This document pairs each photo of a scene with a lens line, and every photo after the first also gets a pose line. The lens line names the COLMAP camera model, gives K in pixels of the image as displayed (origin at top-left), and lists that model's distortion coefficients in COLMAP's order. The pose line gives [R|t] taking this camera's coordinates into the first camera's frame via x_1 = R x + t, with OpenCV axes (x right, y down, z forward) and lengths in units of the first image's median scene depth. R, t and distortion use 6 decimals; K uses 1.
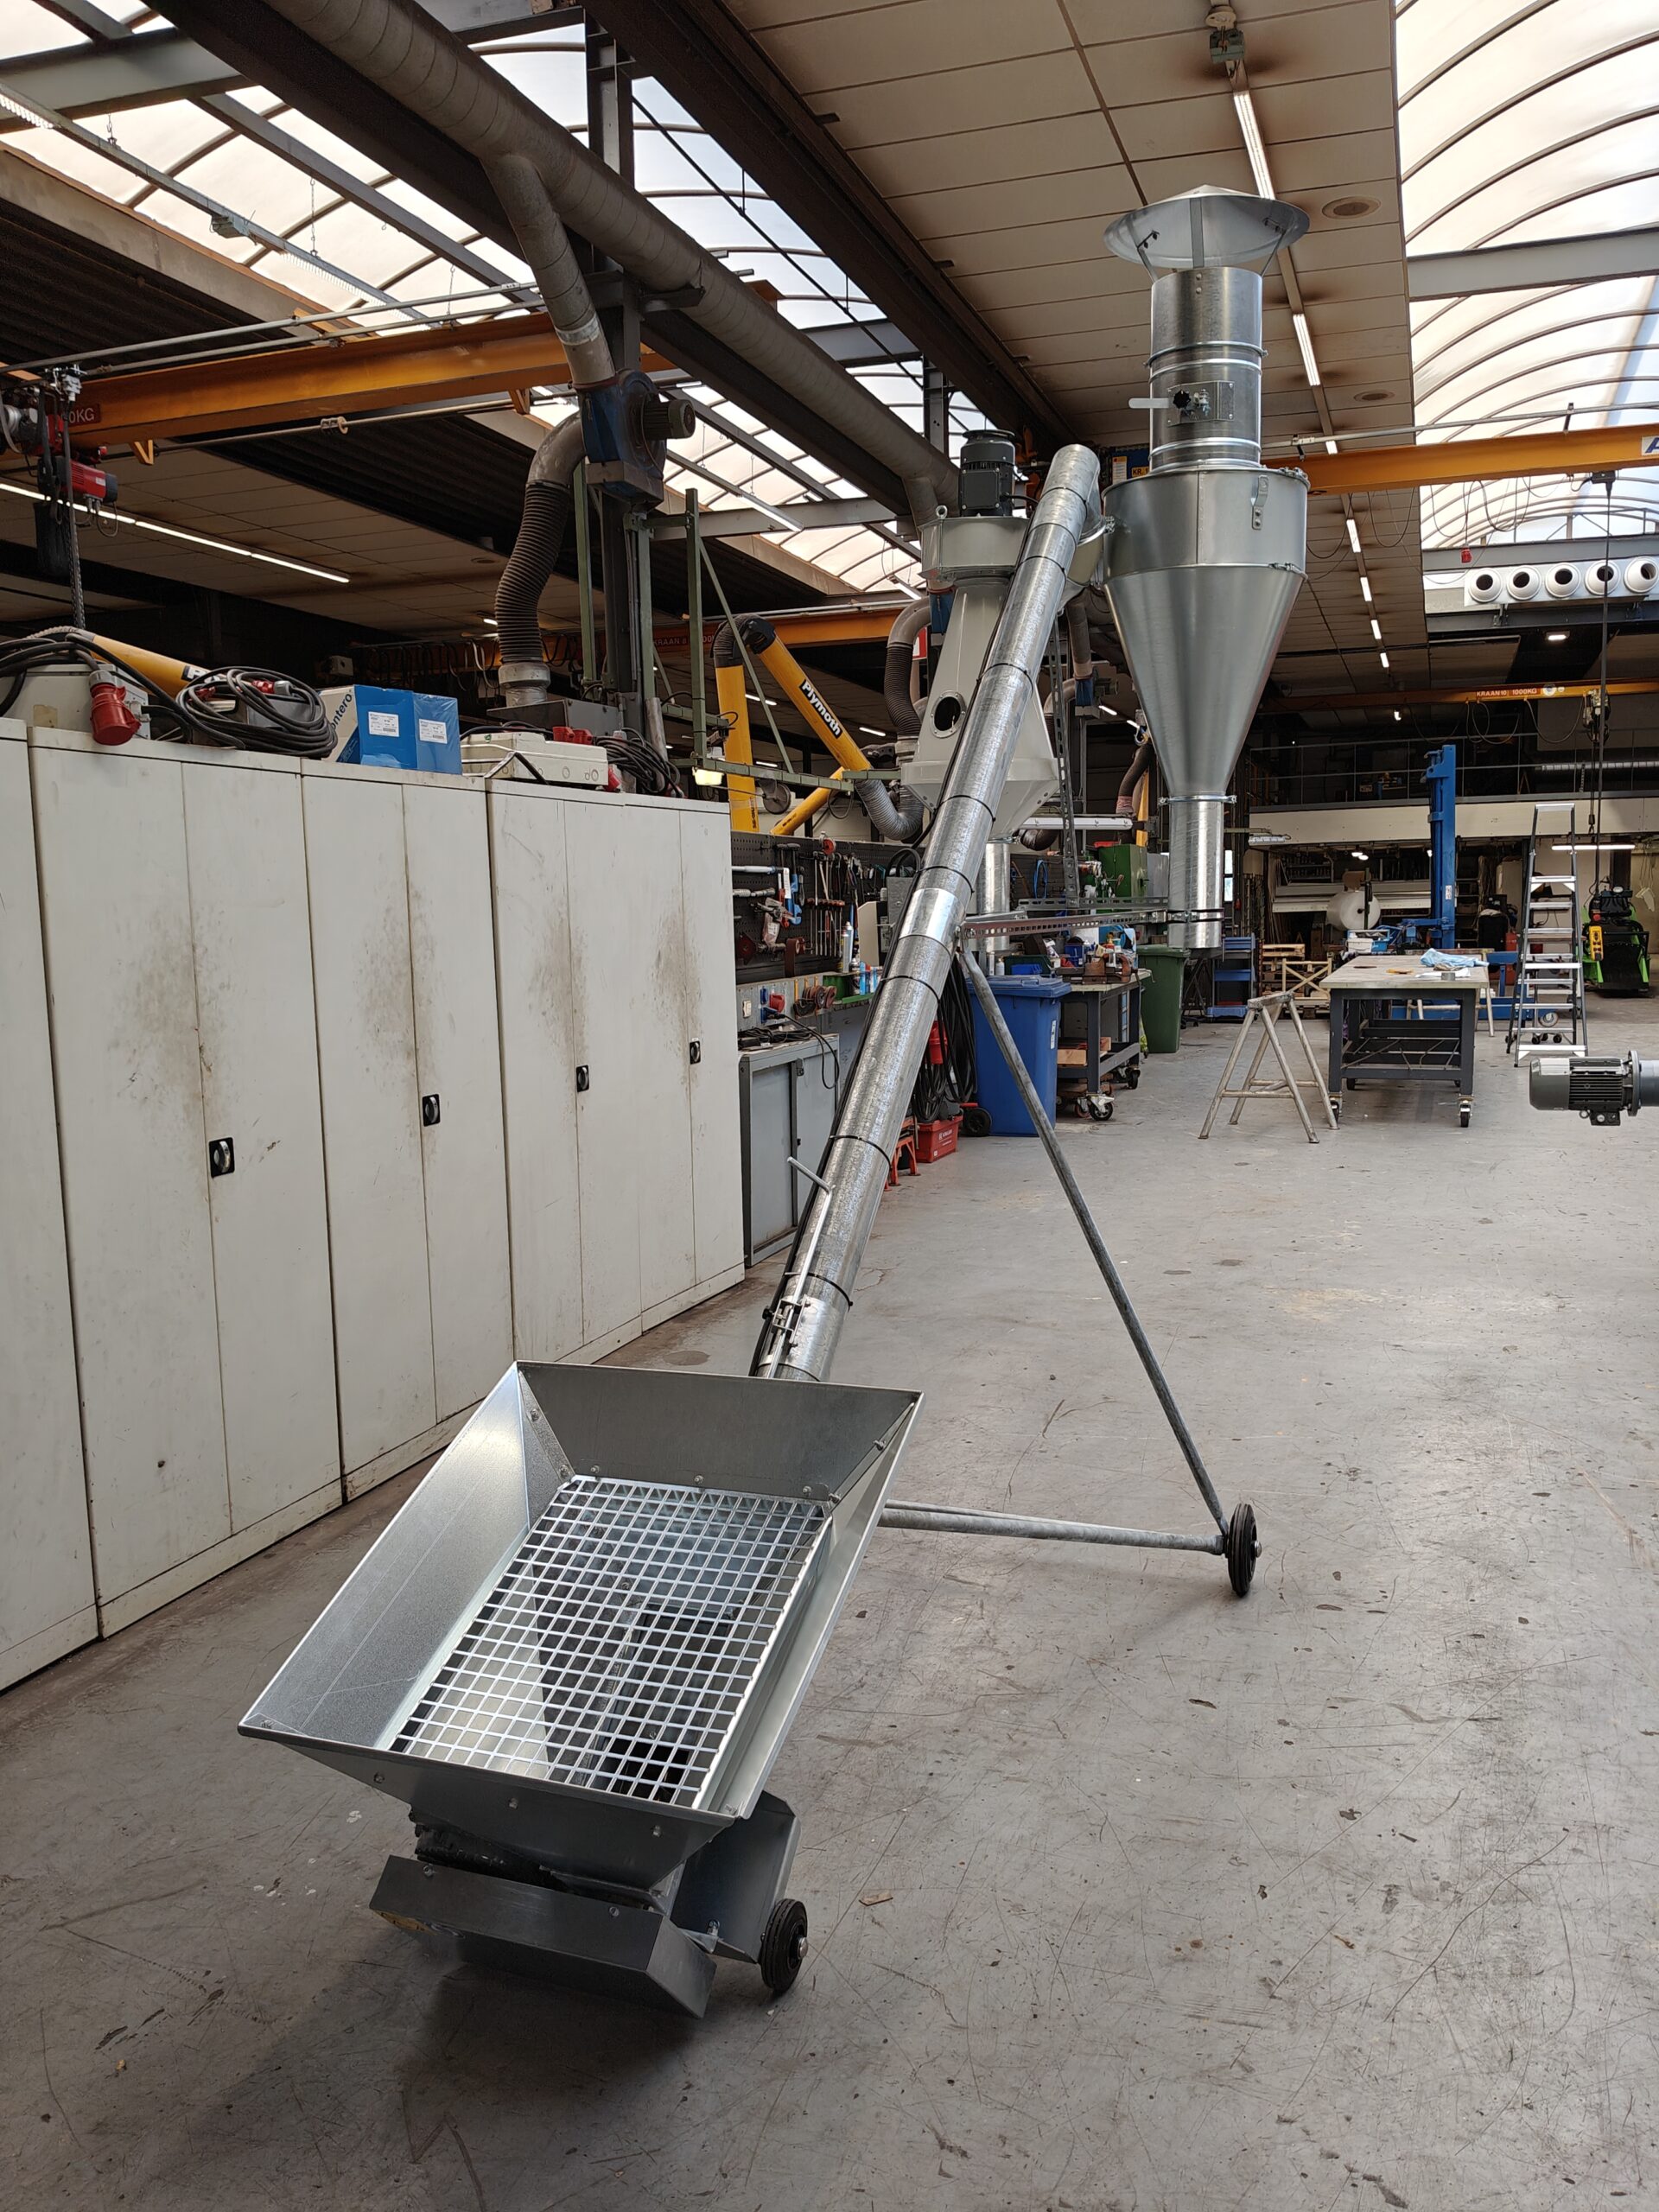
lens RADIAL K [[1731.8, 0, 832.5], [0, 1731.8, 1101.5], [0, 0, 1]] dist [0.001733, 0.005451]
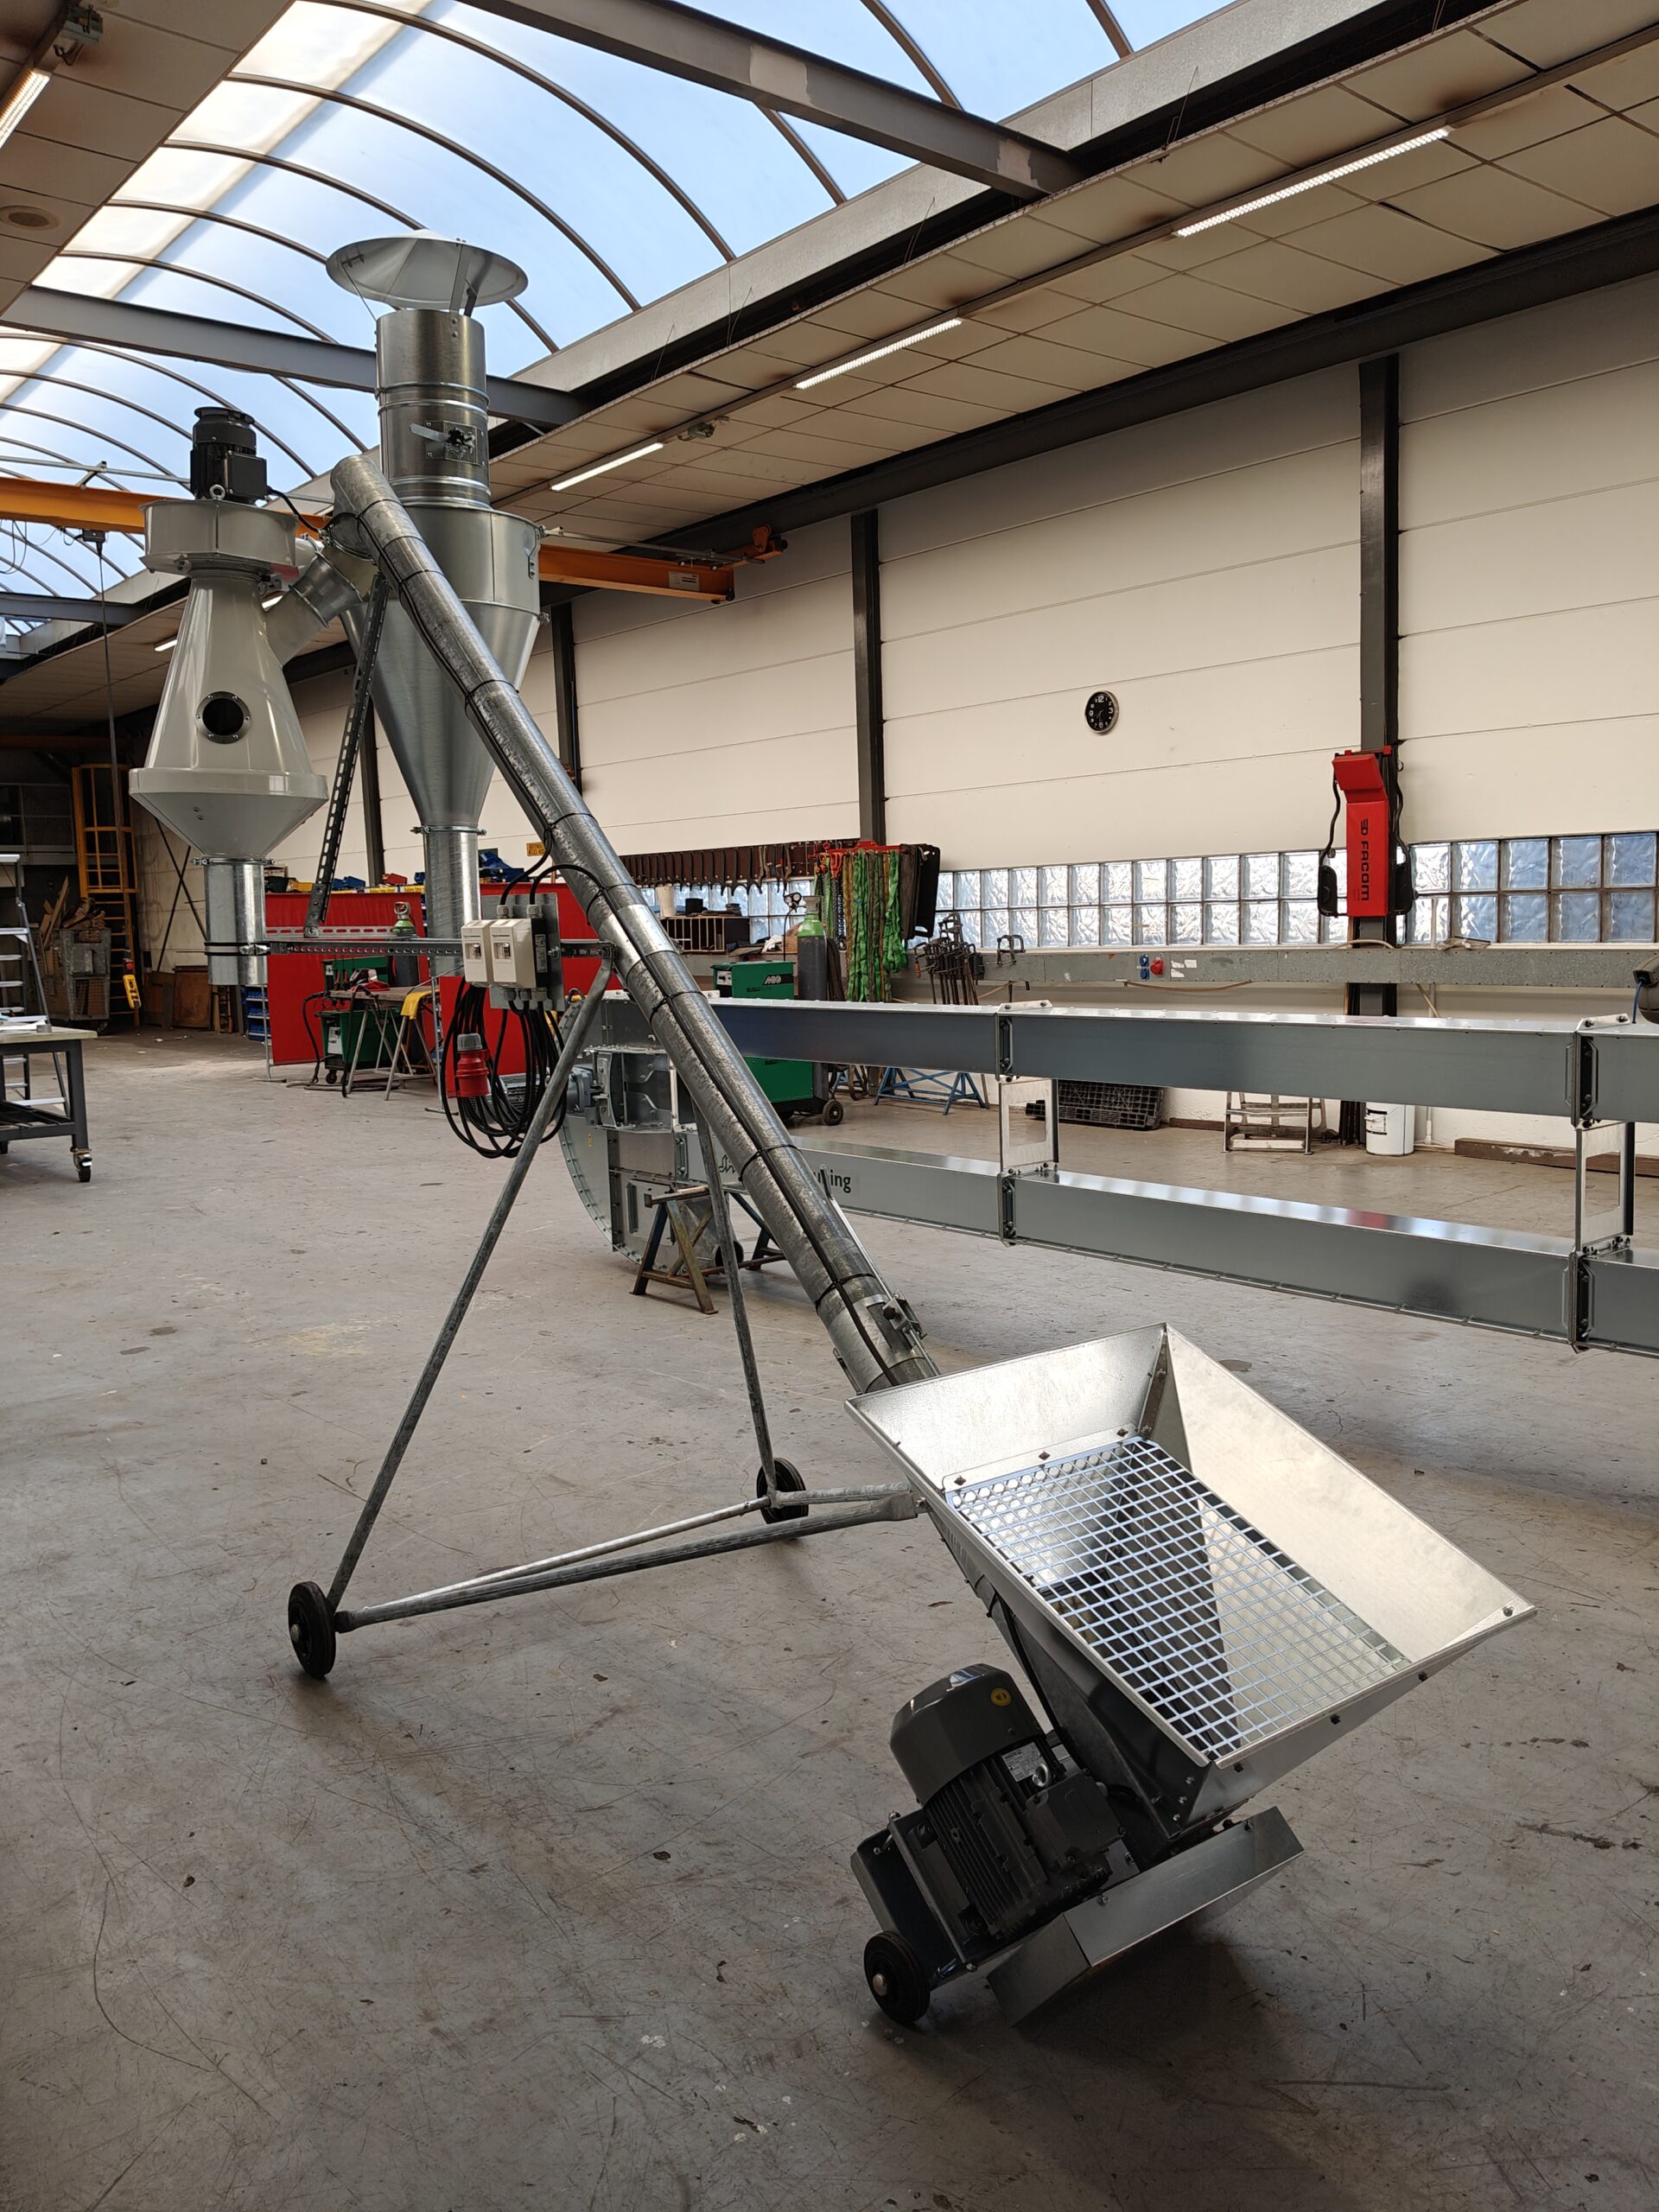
lens RADIAL K [[1731.8, 0, 830.8], [0, 1731.8, 1108.7], [0, 0, 1]] dist [0.001733, 0.005451]
pose [[0.528170, -0.100656, 0.843152, -0.541985], [0.127577, 0.991085, 0.038398, -0.024474], [-0.839500, 0.087286, 0.536303, 0.288849]]
